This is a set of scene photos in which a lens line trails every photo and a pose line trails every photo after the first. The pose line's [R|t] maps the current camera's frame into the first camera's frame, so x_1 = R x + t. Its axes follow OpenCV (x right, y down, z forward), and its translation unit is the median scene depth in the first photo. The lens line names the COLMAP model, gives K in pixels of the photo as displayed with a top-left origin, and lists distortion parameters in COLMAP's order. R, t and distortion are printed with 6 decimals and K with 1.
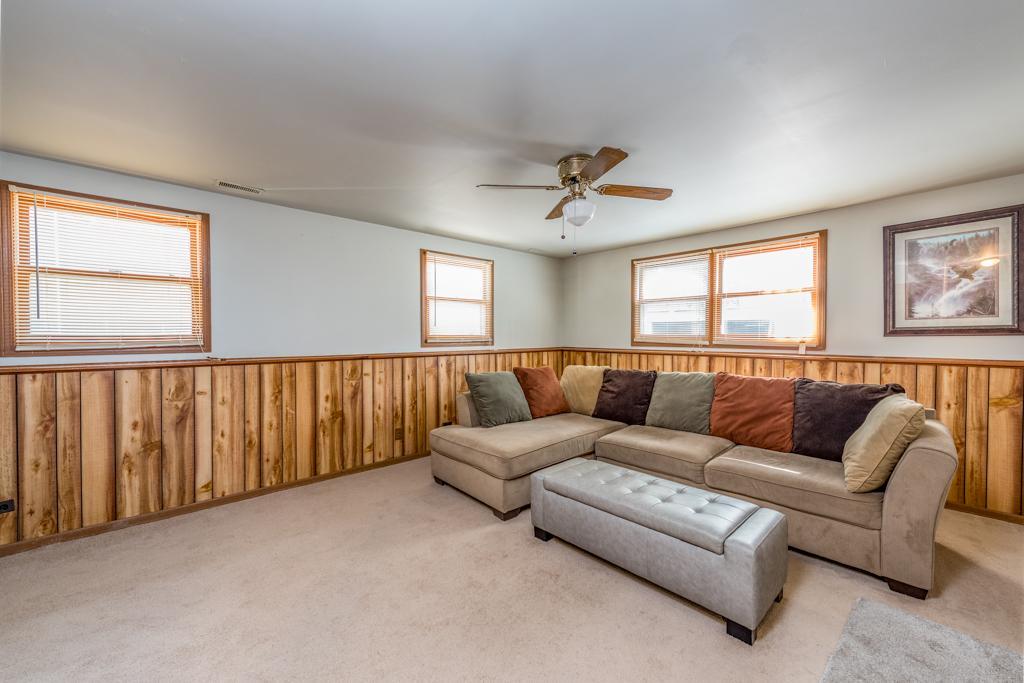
lens RADIAL K [[405.2, 0, 505.2], [0, 405.2, 339.9], [0, 0, 1]] dist [0.002196, 0.000664]
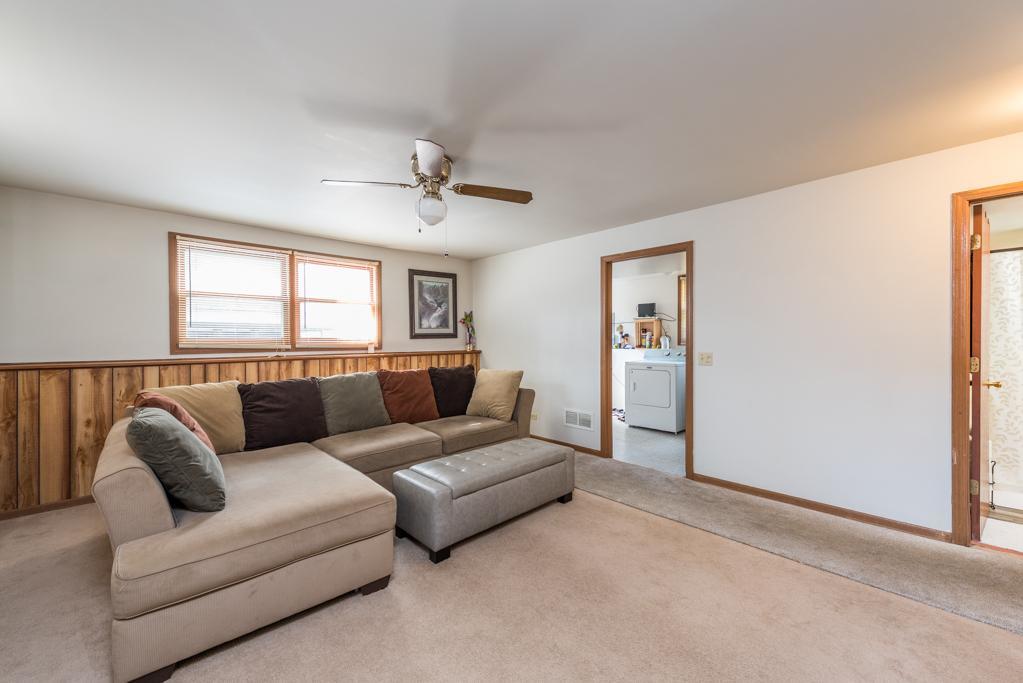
lens RADIAL K [[404.8, 0, 508.6], [0, 404.8, 341.8], [0, 0, 1]] dist [0.002196, 0.000664]
pose [[-0.042054, -0.005874, 0.999098, -0.568367], [0.018241, 0.999812, 0.006646, -0.001375], [-0.998949, 0.018504, -0.041939, 0.609098]]
